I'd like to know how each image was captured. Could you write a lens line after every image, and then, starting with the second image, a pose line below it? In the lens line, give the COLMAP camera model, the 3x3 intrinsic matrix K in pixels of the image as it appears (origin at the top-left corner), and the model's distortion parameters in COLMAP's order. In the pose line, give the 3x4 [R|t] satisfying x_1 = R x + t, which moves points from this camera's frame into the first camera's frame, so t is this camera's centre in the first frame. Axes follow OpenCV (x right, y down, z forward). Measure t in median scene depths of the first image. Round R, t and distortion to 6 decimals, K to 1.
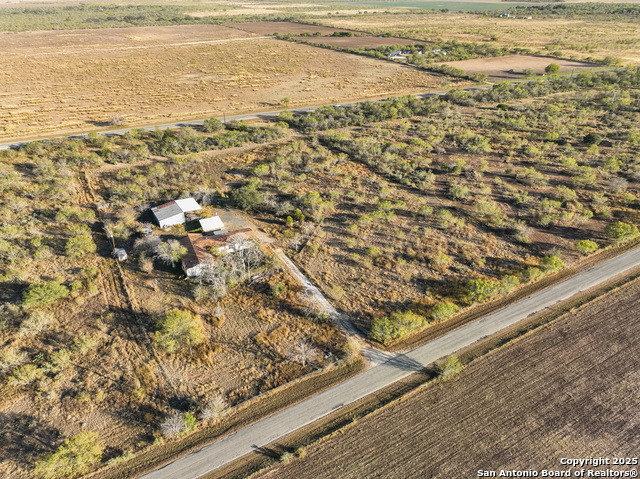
lens RADIAL K [[449.2, 0, 320.0], [0, 449.2, 239.5], [0, 0, 1]] dist [-0.006416, 0.024022]
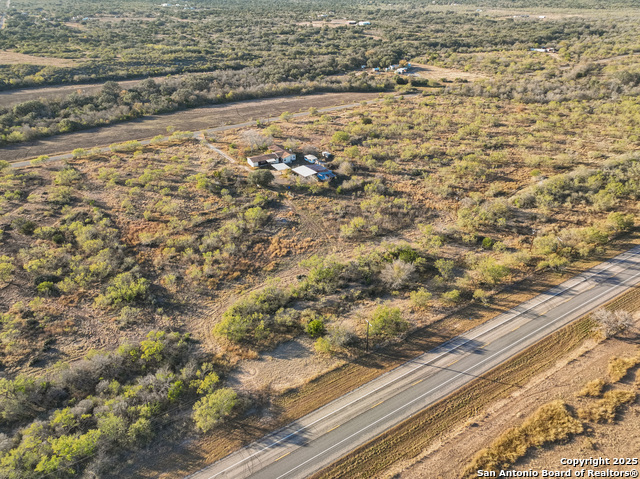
lens RADIAL K [[449.2, 0, 320.0], [0, 449.2, 239.5], [0, 0, 1]] dist [-0.006416, 0.024022]
pose [[-0.996516, 0.040356, -0.072994, -0.241814], [-0.042657, 0.505450, 0.861801, -1.134634], [0.071674, 0.861912, -0.501967, 1.876050]]
